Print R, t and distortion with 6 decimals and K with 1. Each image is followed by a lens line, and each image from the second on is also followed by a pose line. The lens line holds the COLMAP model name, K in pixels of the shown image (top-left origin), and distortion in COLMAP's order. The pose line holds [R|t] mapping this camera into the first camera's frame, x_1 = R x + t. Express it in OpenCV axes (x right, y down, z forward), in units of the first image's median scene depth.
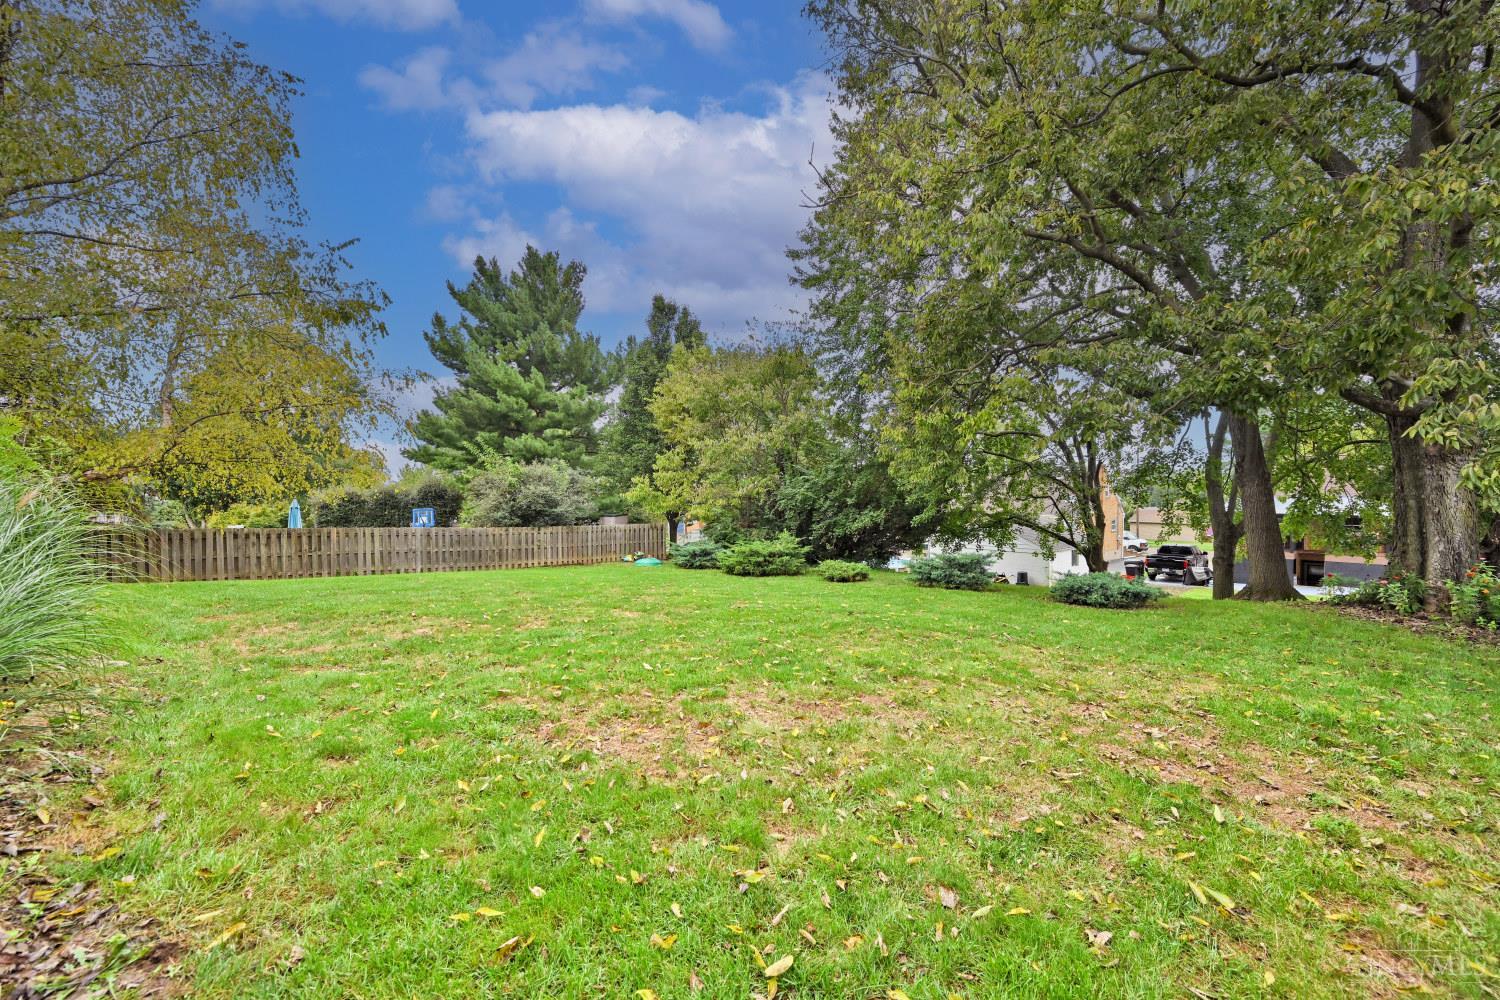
lens RADIAL K [[600.5, 0, 750.0], [0, 600.5, 500.0], [0, 0, 1]] dist [-0.000041, 0.000021]
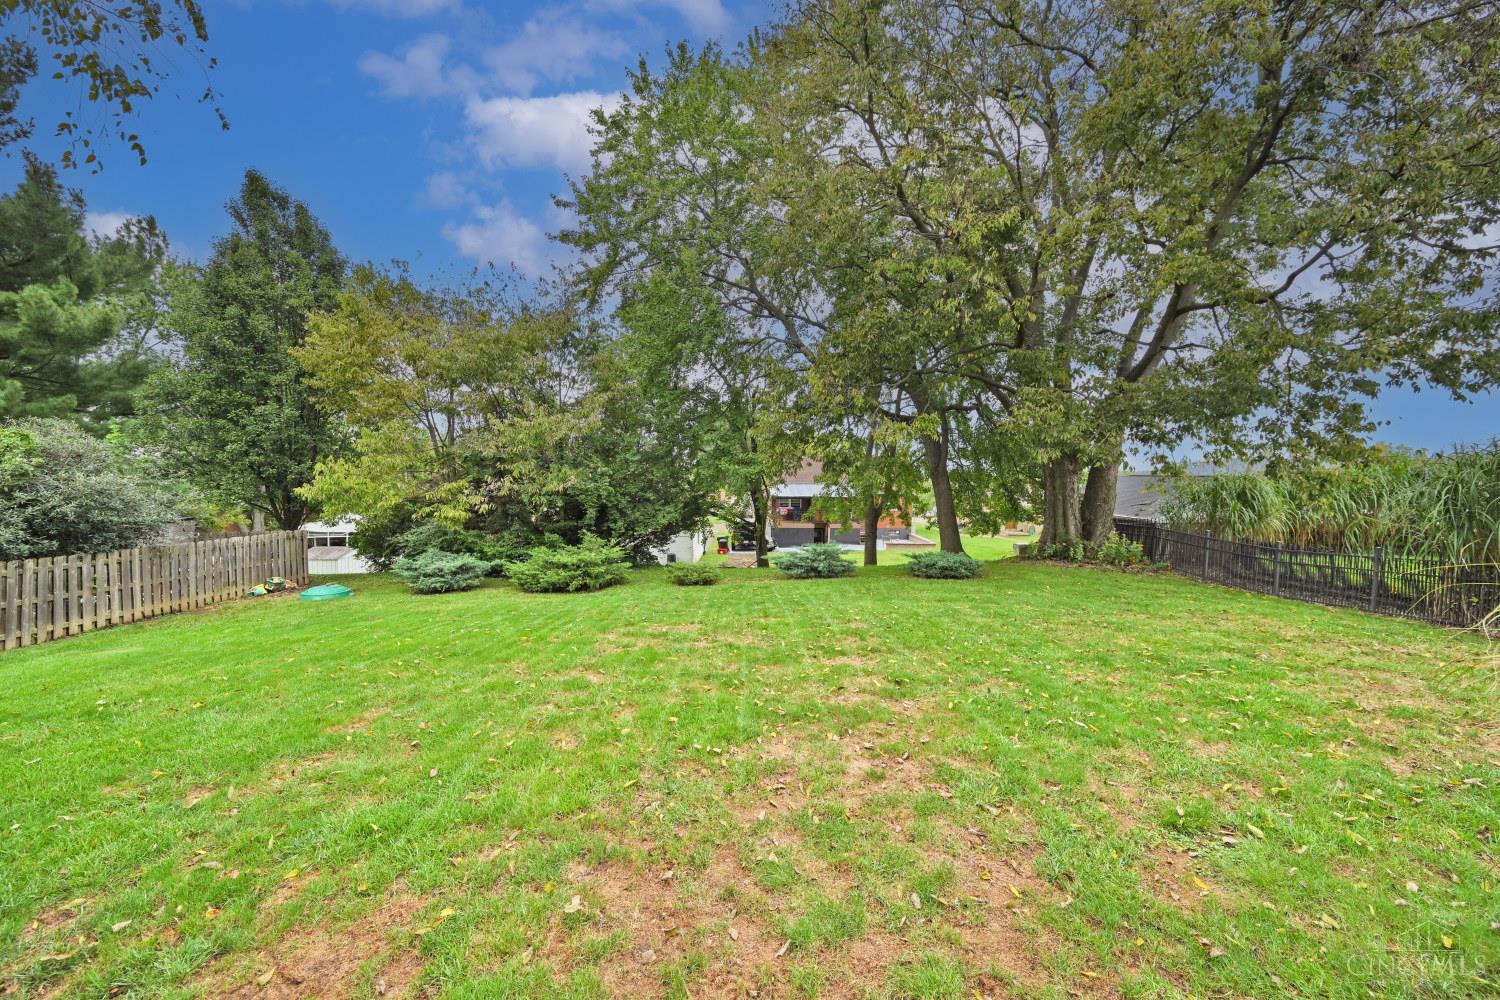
lens RADIAL K [[600.5, 0, 750.0], [0, 600.5, 500.0], [0, 0, 1]] dist [-0.000041, 0.000021]
pose [[0.665245, -0.023746, 0.746247, -0.371591], [-0.000958, 0.999466, 0.032657, -0.020440], [-0.746624, -0.022440, 0.664867, 0.233480]]
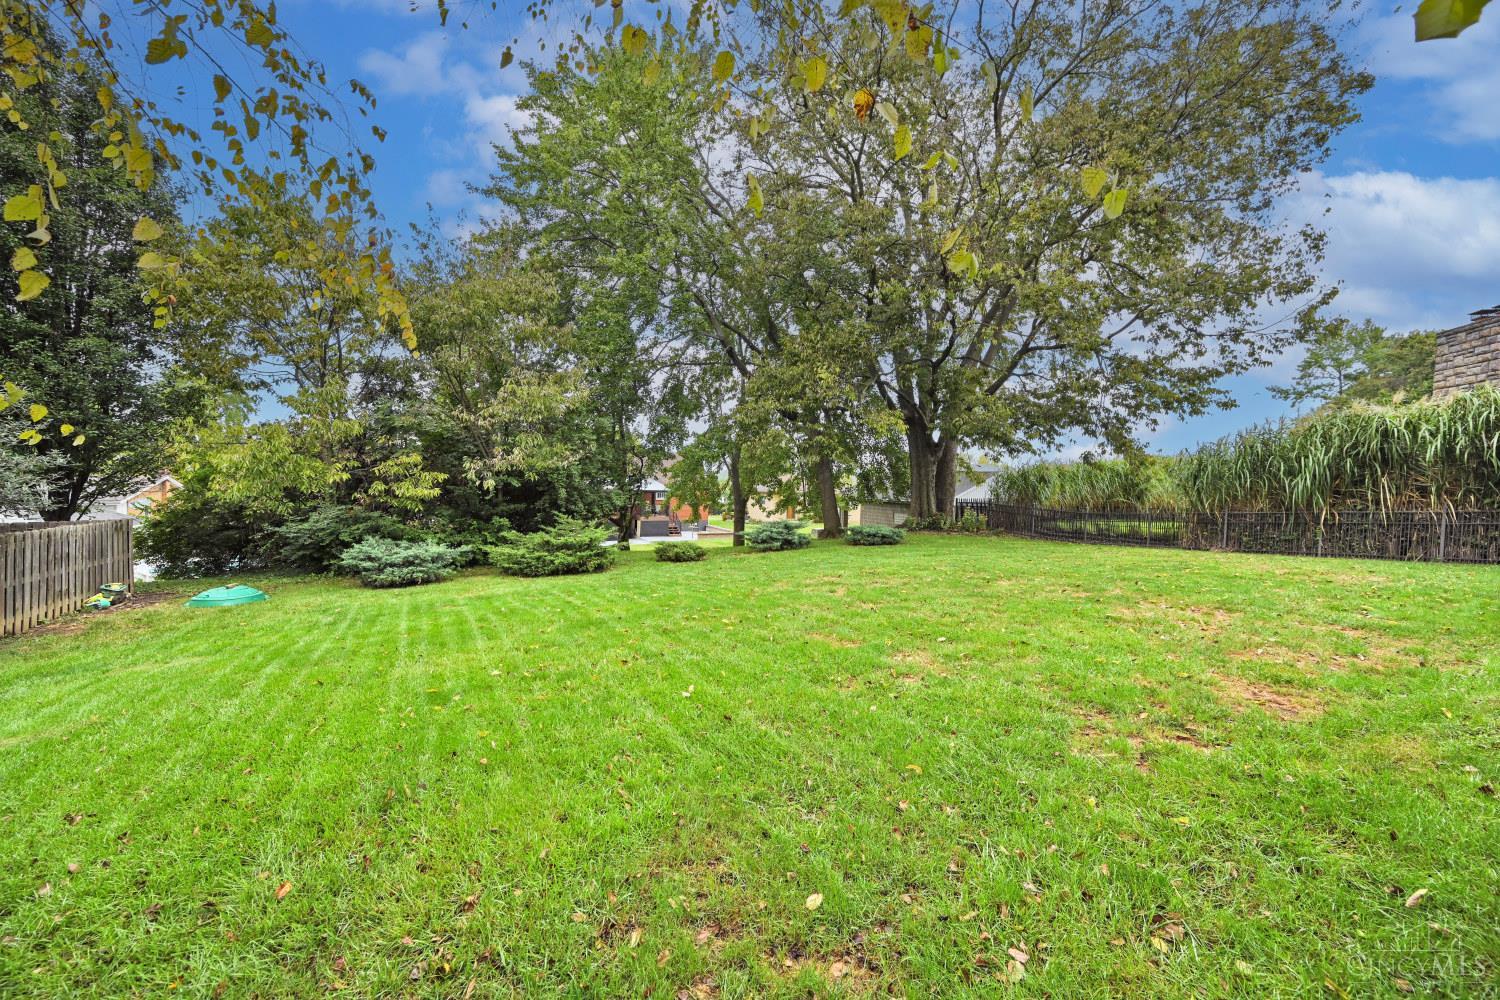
lens RADIAL K [[600.5, 0, 750.0], [0, 600.5, 500.0], [0, 0, 1]] dist [-0.000041, 0.000021]
pose [[0.254984, -0.024592, 0.966633, -0.576029], [-0.009823, 0.999559, 0.028021, 0.005854], [-0.966895, -0.016641, 0.254630, 0.484902]]
